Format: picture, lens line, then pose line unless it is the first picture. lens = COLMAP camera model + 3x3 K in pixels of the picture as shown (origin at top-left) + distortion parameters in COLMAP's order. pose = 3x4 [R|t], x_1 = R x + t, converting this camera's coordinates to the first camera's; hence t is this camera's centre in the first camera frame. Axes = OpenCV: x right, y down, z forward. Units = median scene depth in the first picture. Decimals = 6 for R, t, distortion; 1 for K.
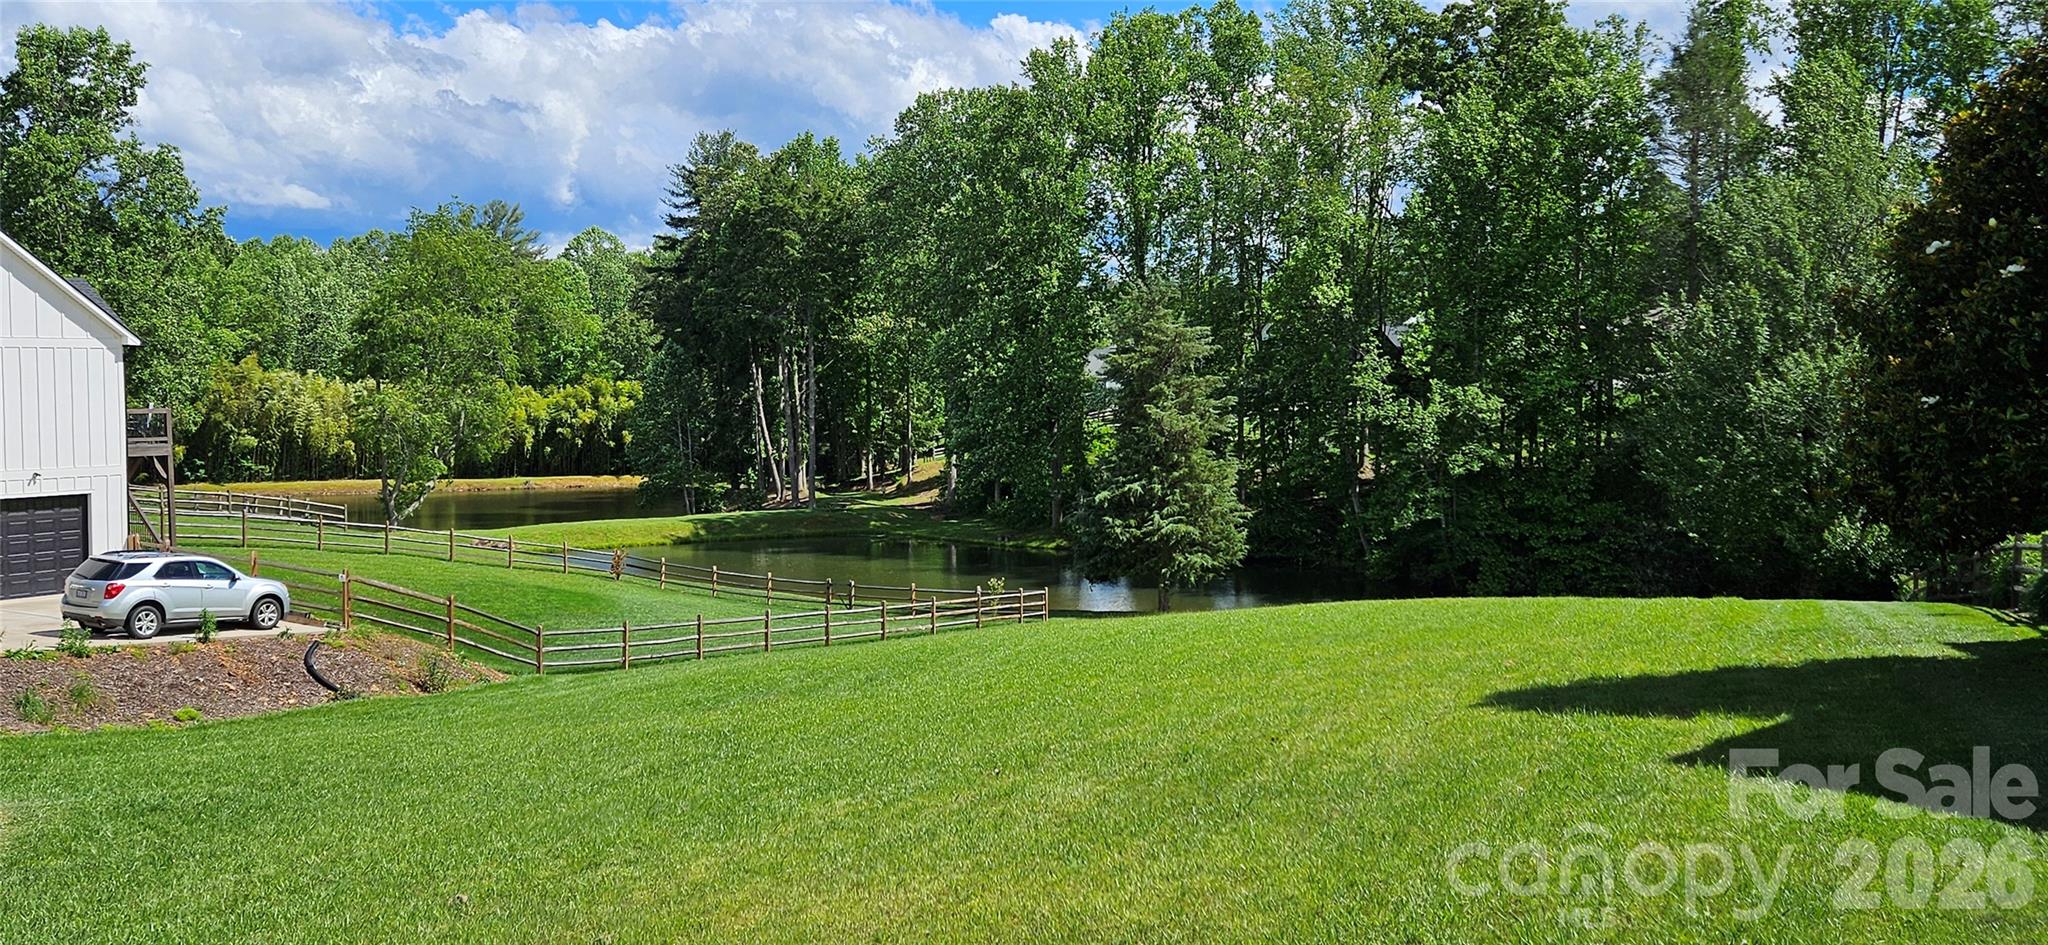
lens RADIAL K [[1842.4, 0, 1020.8], [0, 1842.4, 510.8], [0, 0, 1]] dist [0.110937, -0.164932]
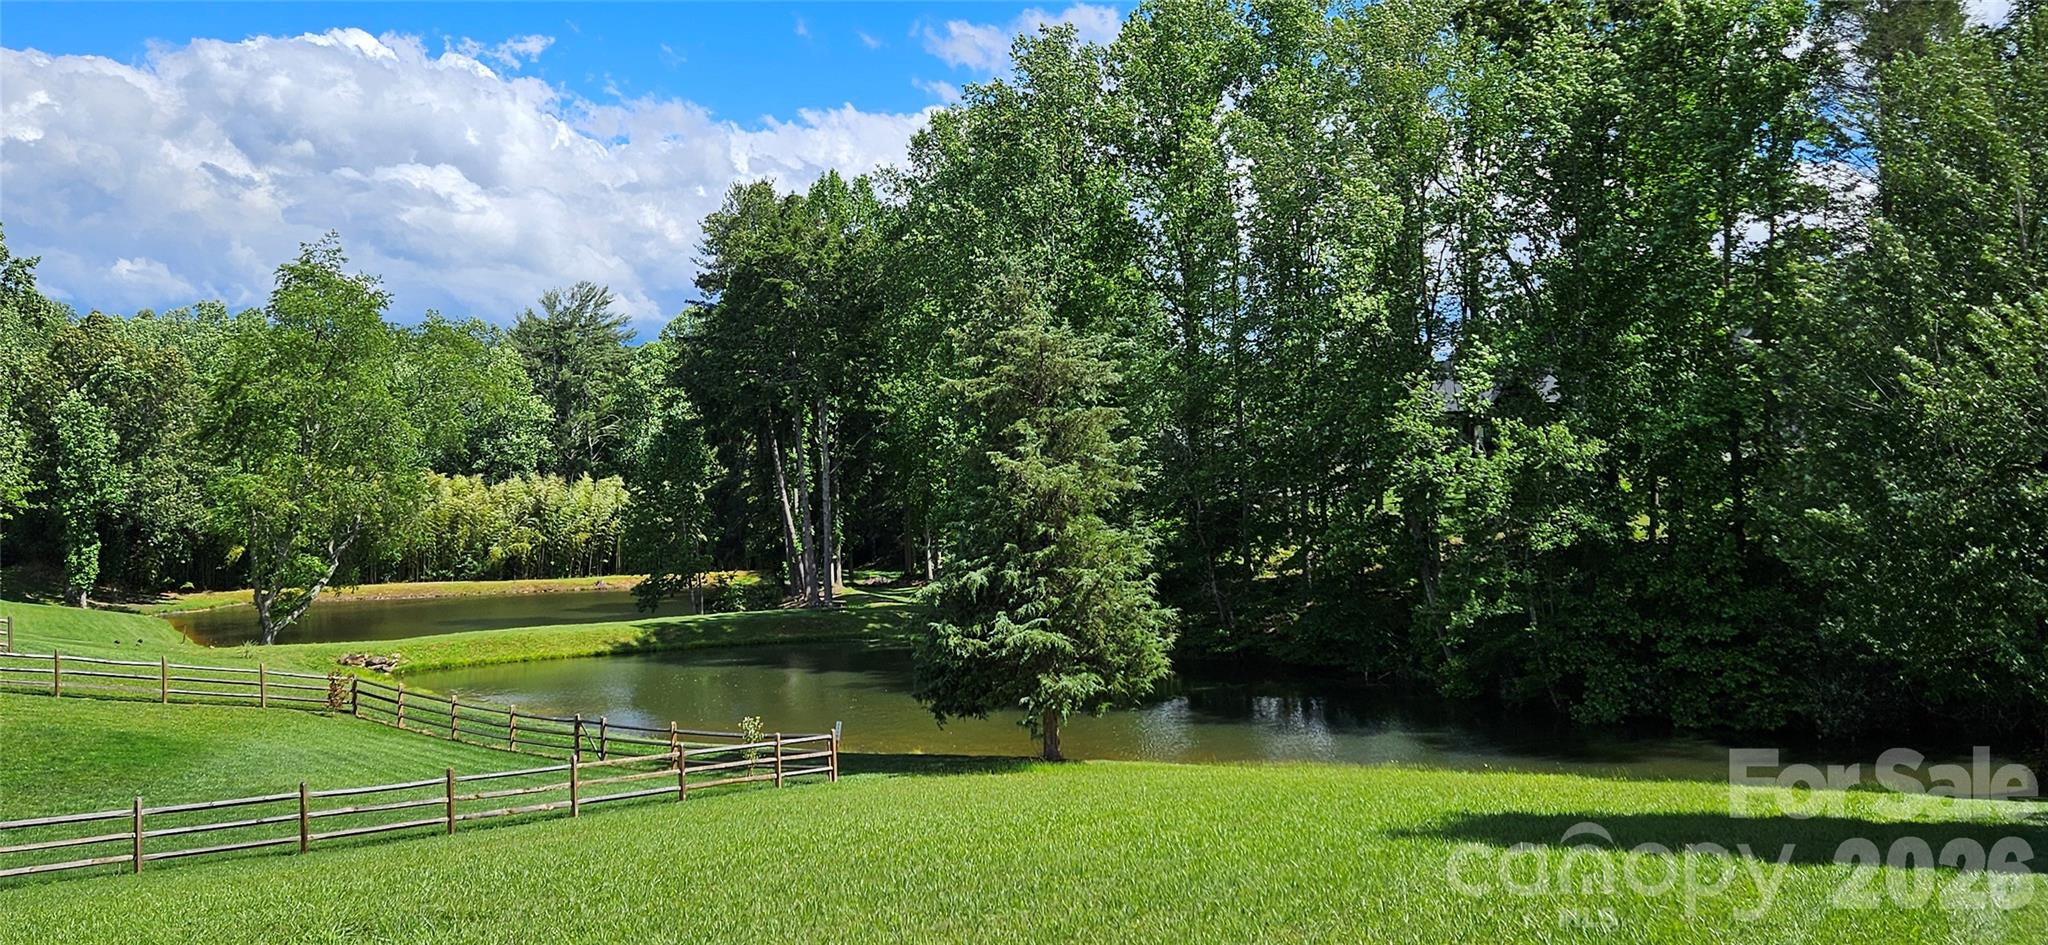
lens RADIAL K [[1842.4, 0, 1020.8], [0, 1842.4, 510.8], [0, 0, 1]] dist [0.110937, -0.164932]
pose [[0.991662, -0.020591, -0.127211, 0.128488], [0.014187, 0.998596, -0.051043, -0.001599], [0.128083, 0.048813, 0.990561, 0.272039]]
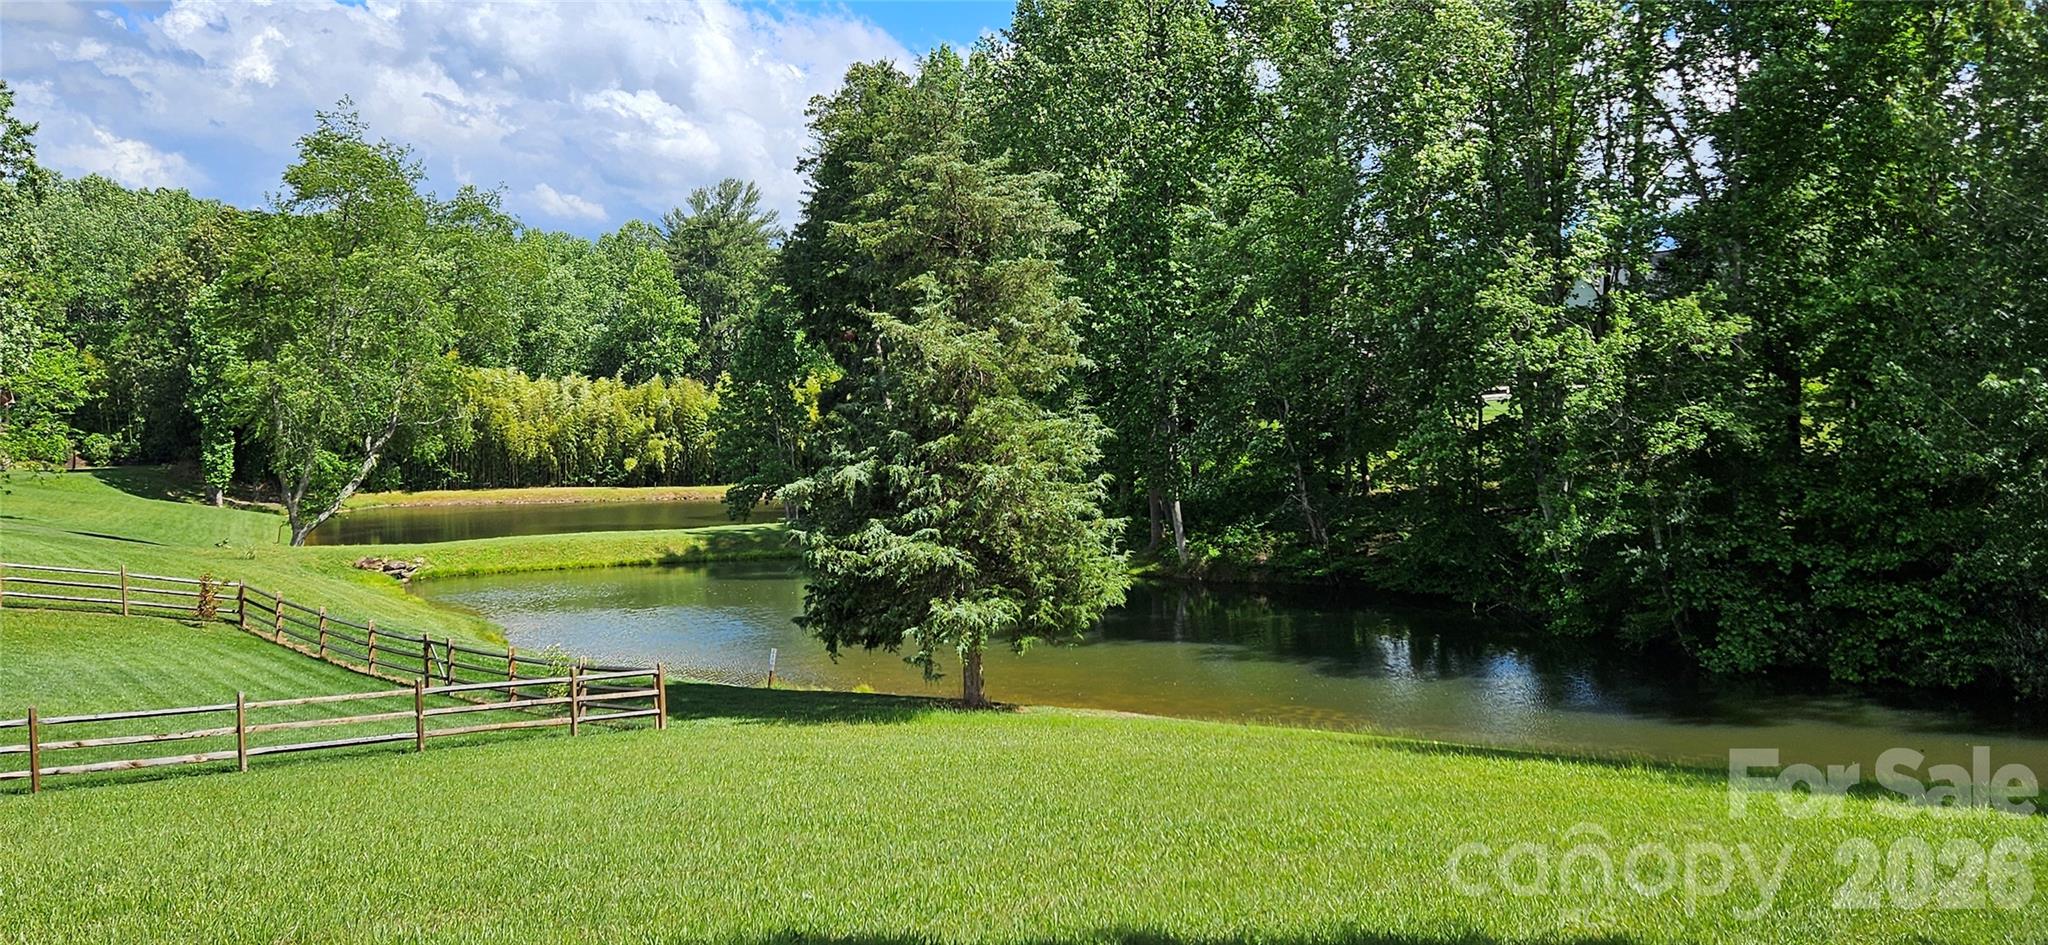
lens RADIAL K [[1842.4, 0, 1020.8], [0, 1842.4, 510.8], [0, 0, 1]] dist [0.110937, -0.164932]
pose [[0.968873, 0.001130, -0.247555, 0.186300], [-0.003001, 0.999970, -0.007182, 0.001455], [0.247539, 0.007702, 0.968847, 0.401938]]
